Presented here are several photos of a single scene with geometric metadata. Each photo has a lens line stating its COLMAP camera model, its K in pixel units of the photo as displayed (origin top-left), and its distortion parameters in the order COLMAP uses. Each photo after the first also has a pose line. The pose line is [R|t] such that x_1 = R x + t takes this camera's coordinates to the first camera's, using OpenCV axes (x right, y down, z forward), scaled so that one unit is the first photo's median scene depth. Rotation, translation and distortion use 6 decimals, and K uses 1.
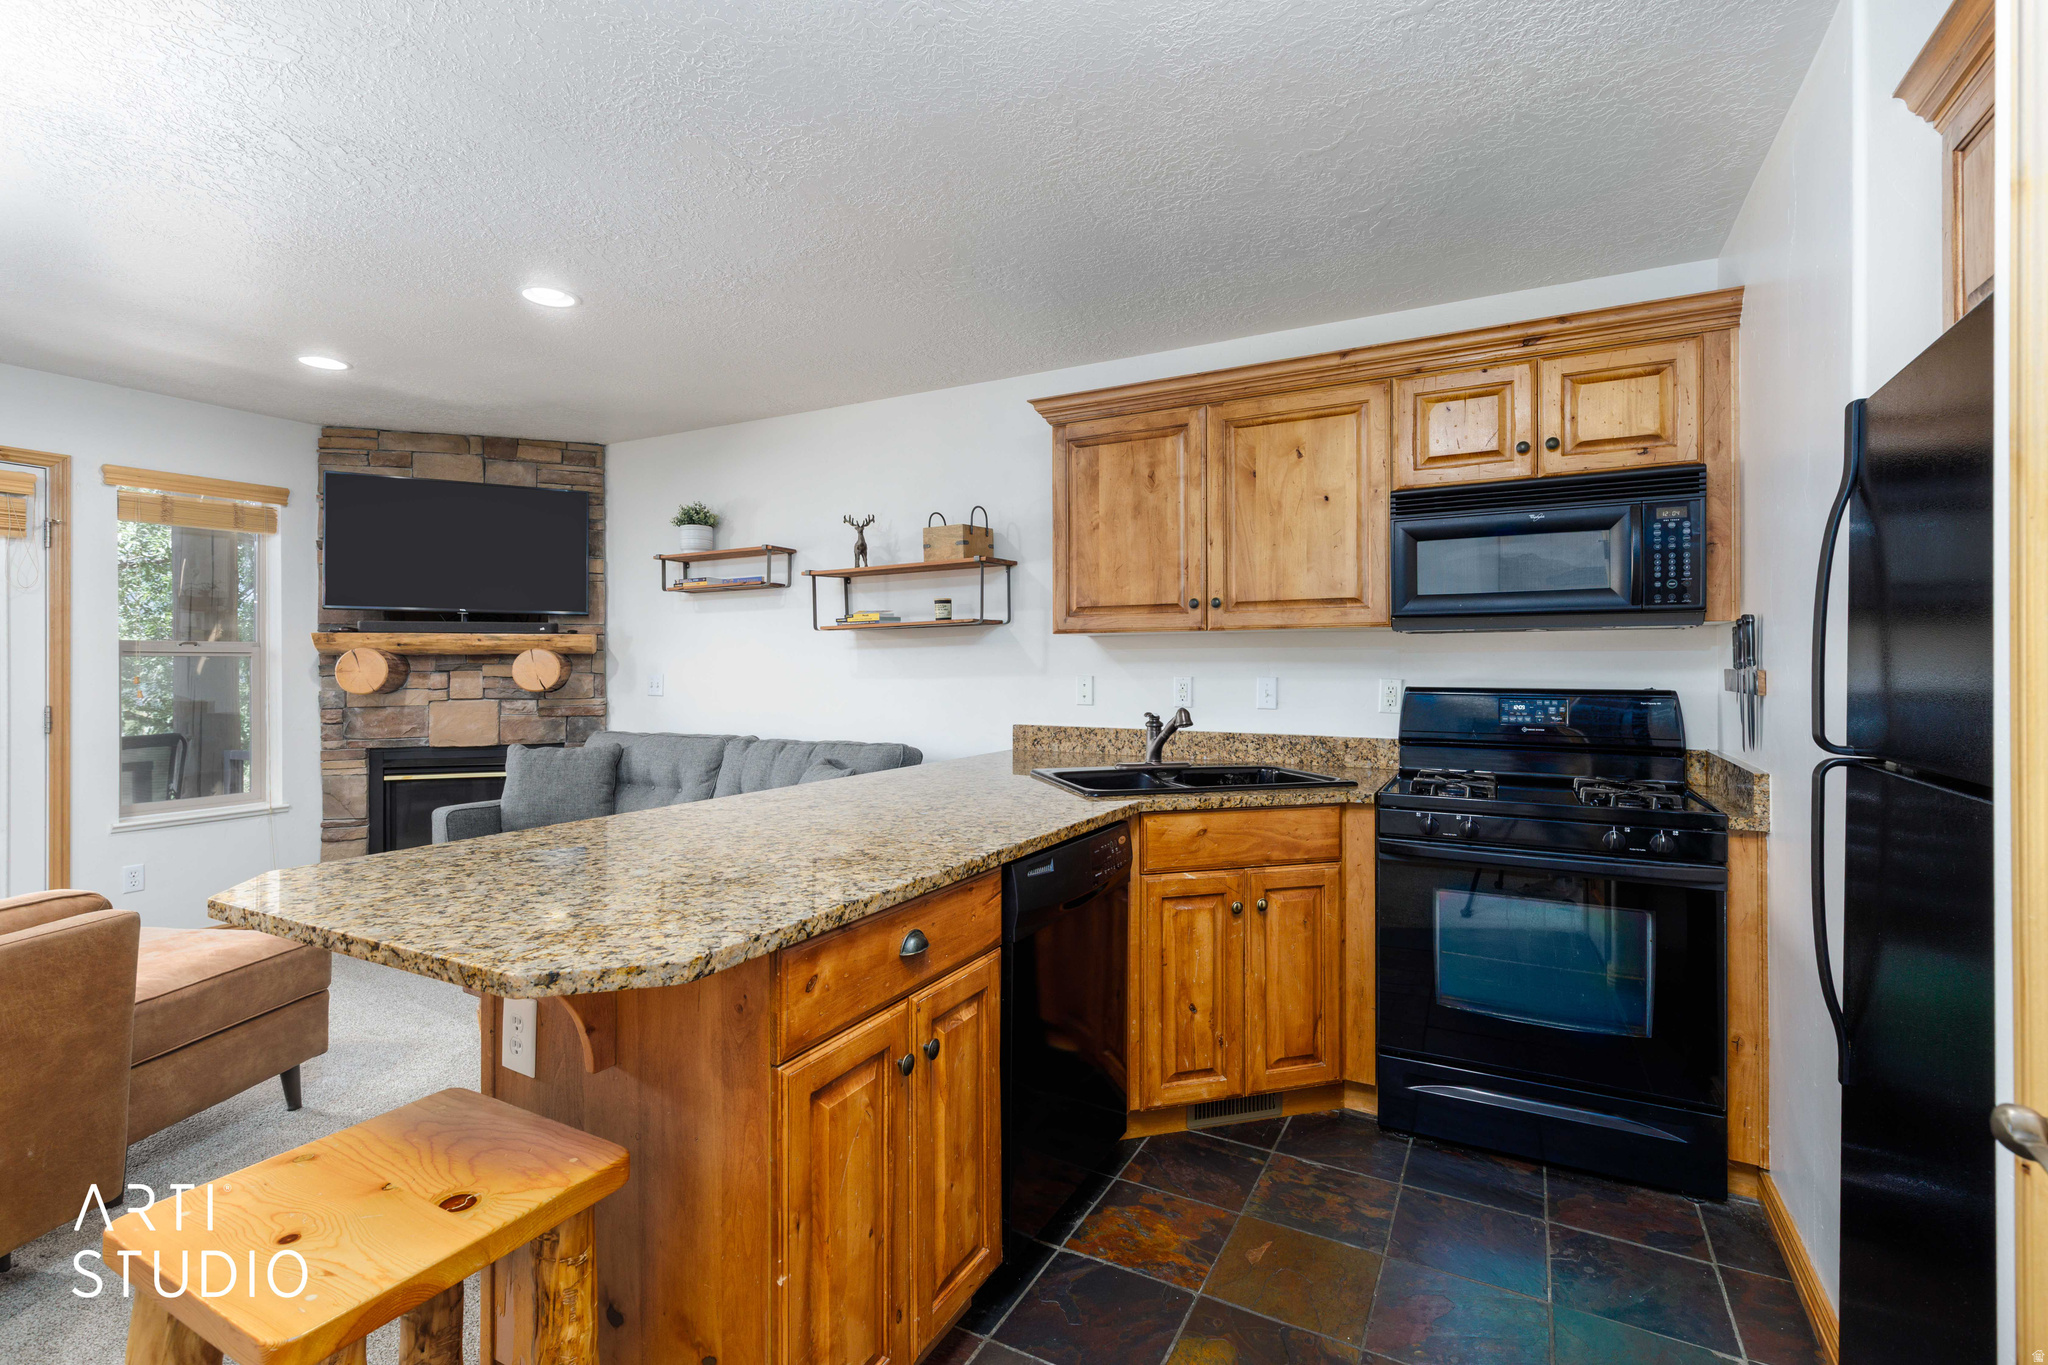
lens RADIAL K [[937.4, 0, 1034.4], [0, 937.4, 663.4], [0, 0, 1]] dist [0.003653, 0.000598]
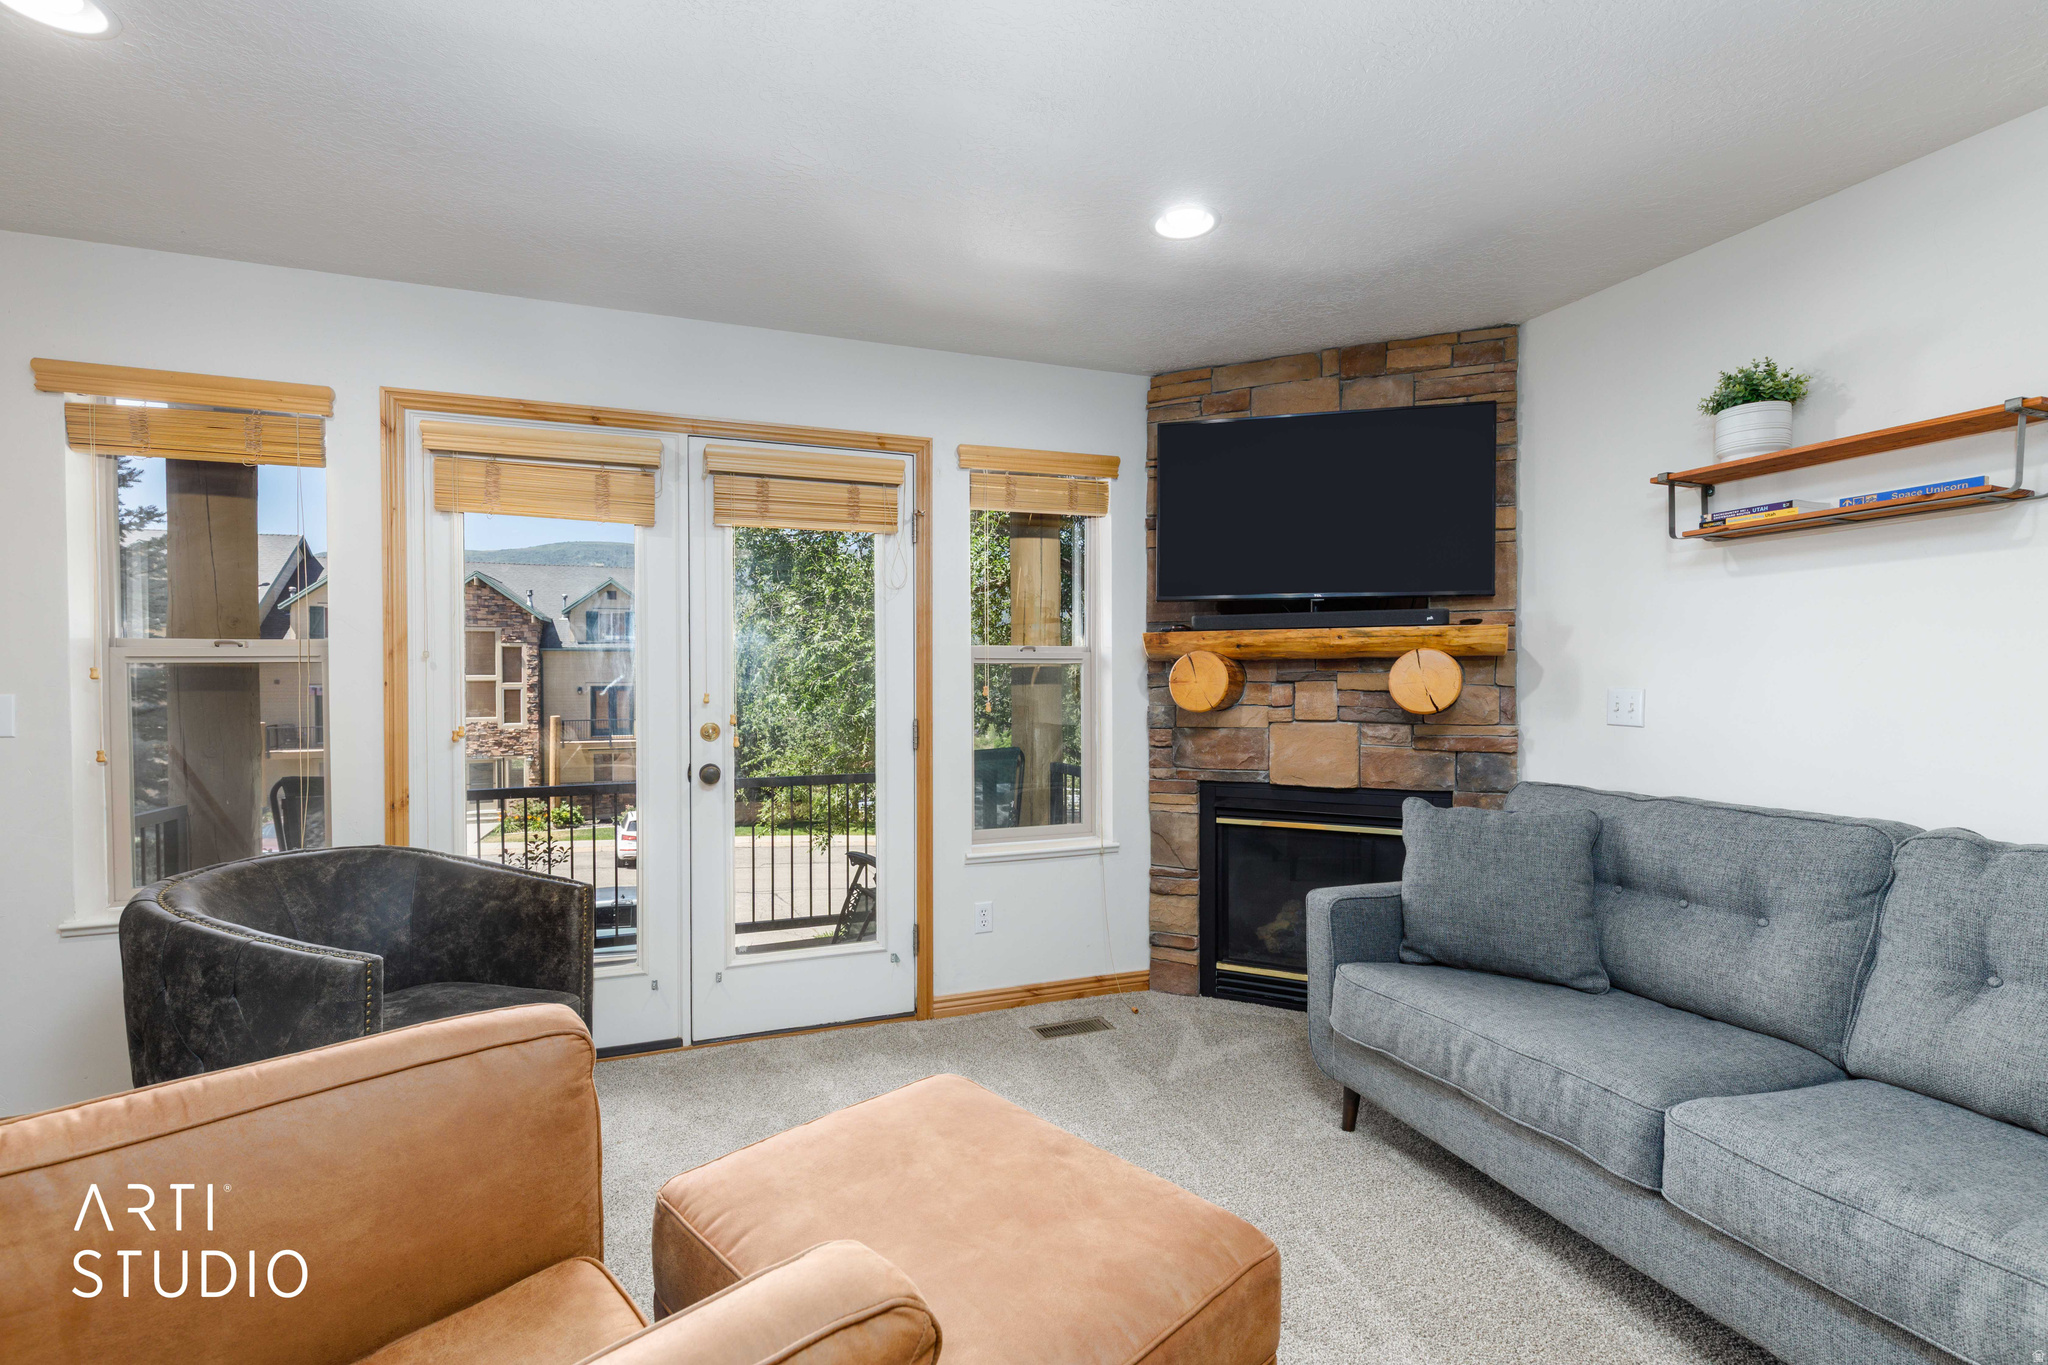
lens RADIAL K [[937.4, 0, 1017.1], [0, 937.4, 687.9], [0, 0, 1]] dist [0.003653, 0.000598]
pose [[0.746788, 0.008132, -0.665012, -0.308802], [0.001260, 0.999906, 0.013643, 0.002990], [0.665061, -0.011026, 0.746708, 0.323448]]
